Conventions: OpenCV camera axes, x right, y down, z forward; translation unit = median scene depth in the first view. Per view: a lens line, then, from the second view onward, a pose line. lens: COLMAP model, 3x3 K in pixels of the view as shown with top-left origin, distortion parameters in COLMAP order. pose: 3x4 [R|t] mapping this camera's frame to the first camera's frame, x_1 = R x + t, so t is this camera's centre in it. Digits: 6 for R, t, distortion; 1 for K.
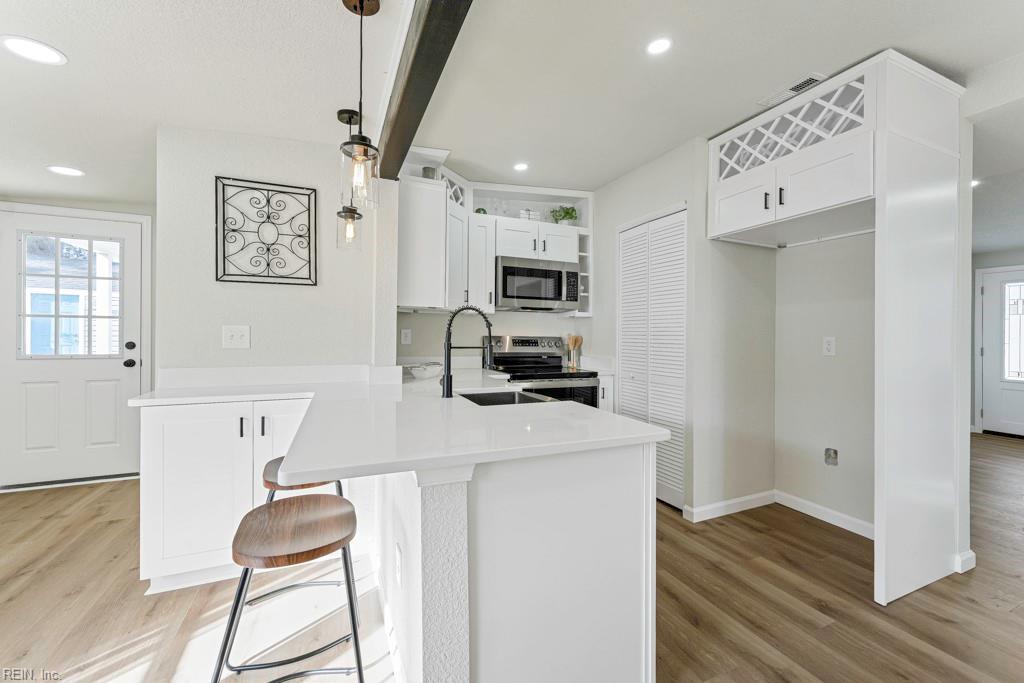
lens RADIAL K [[425.2, 0, 494.2], [0, 425.2, 346.0], [0, 0, 1]] dist [0.000117, 0.000621]
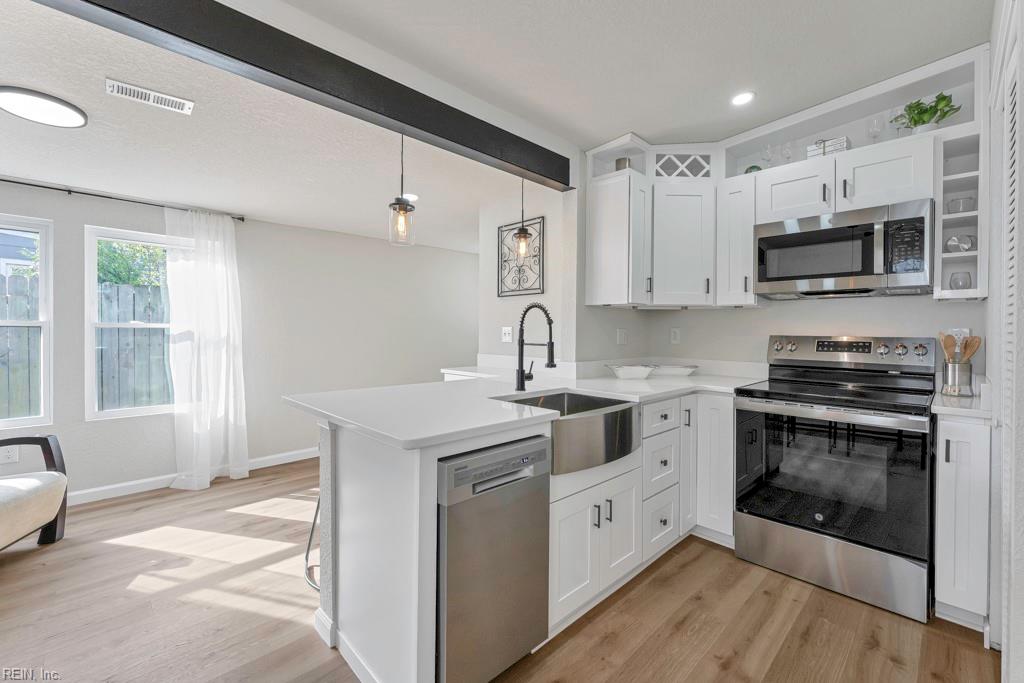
lens RADIAL K [[425.2, 0, 533.4], [0, 425.2, 339.6], [0, 0, 1]] dist [0.000117, 0.000621]
pose [[0.392943, 0.009447, -0.919514, 0.646100], [-0.030971, 0.999516, -0.002966, -0.002989], [0.919041, 0.029644, 0.393045, 0.447665]]
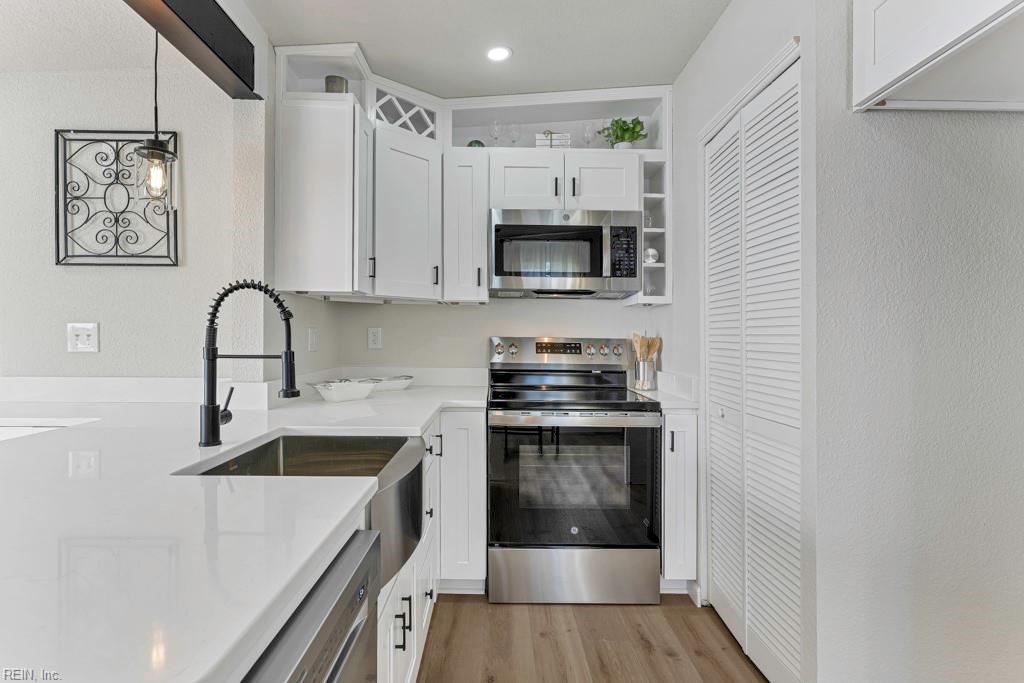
lens RADIAL K [[499.9, 0, 488.8], [0, 499.9, 340.5], [0, 0, 1]] dist [0.004647, 0.000981]
pose [[0.923035, 0.001547, -0.384714, 0.355133], [-0.009868, 0.999758, -0.019658, -0.004970], [0.384590, 0.021942, 0.922827, 0.389516]]
